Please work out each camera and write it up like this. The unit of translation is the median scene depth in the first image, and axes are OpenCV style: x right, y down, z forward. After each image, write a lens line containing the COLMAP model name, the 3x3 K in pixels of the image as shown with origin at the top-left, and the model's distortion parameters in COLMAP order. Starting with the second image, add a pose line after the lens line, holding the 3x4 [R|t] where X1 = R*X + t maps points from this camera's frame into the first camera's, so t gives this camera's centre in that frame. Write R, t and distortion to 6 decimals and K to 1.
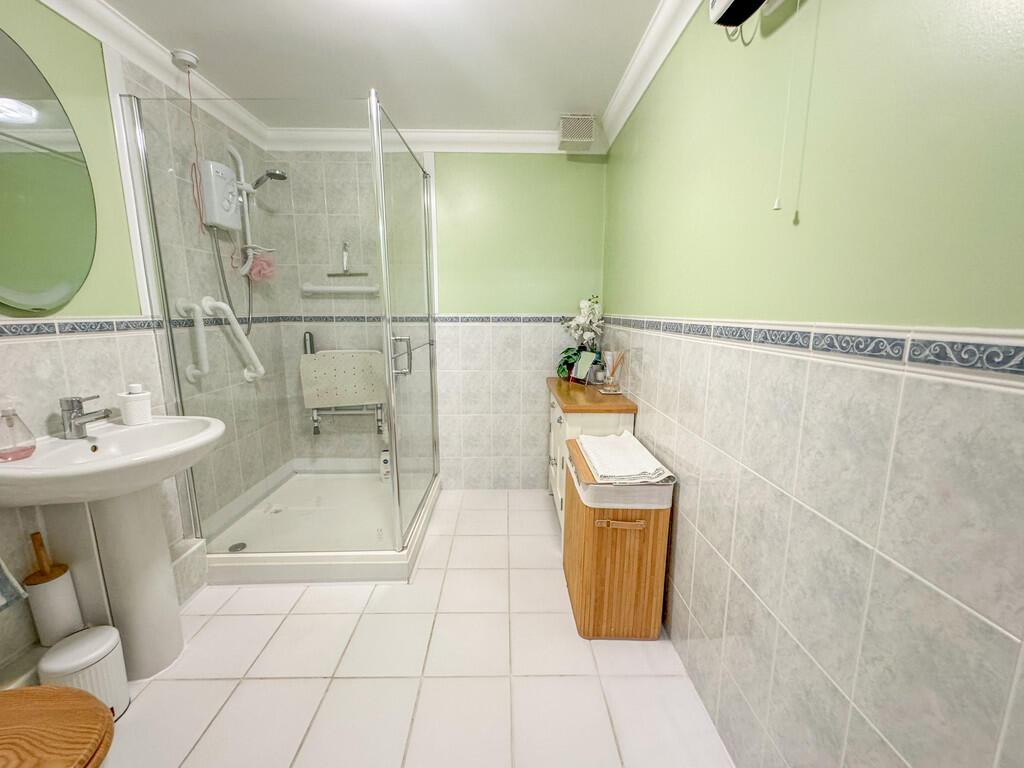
lens RADIAL K [[411.1, 0, 519.4], [0, 411.1, 385.3], [0, 0, 1]] dist [-0.004160, -0.000360]
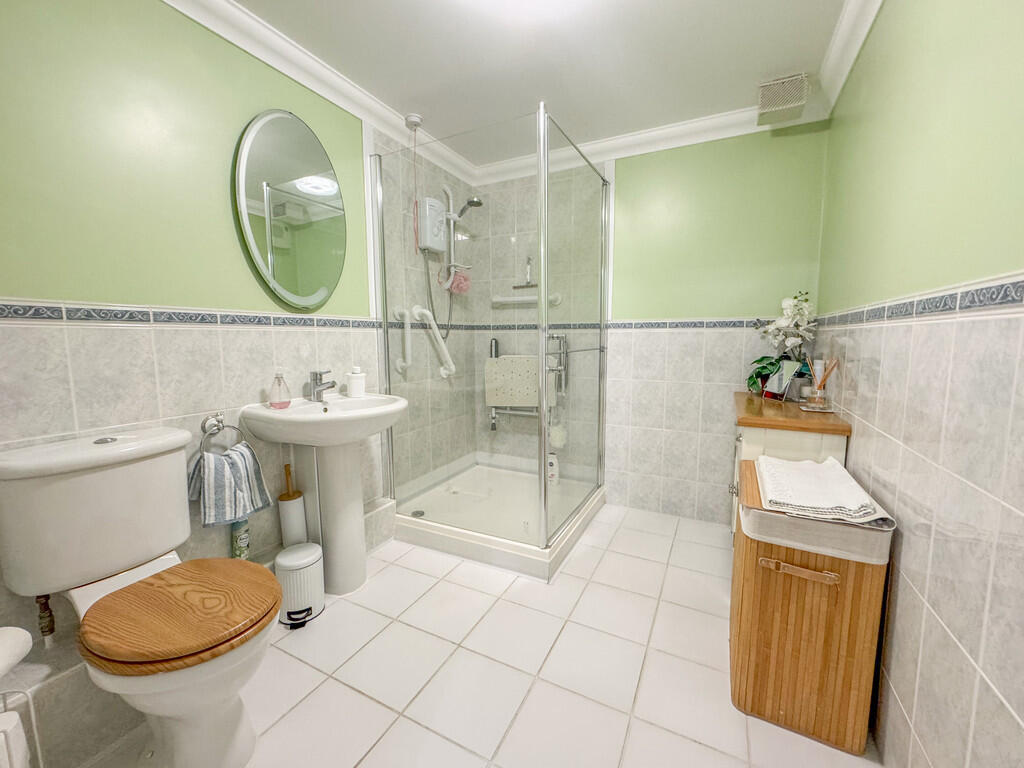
lens RADIAL K [[411.1, 0, 514.7], [0, 411.1, 383.5], [0, 0, 1]] dist [-0.004160, -0.000360]
pose [[0.883007, 0.046614, -0.467040, 0.098720], [-0.075541, 0.996198, -0.043393, 0.055109], [0.463242, 0.073597, 0.883171, 0.060046]]
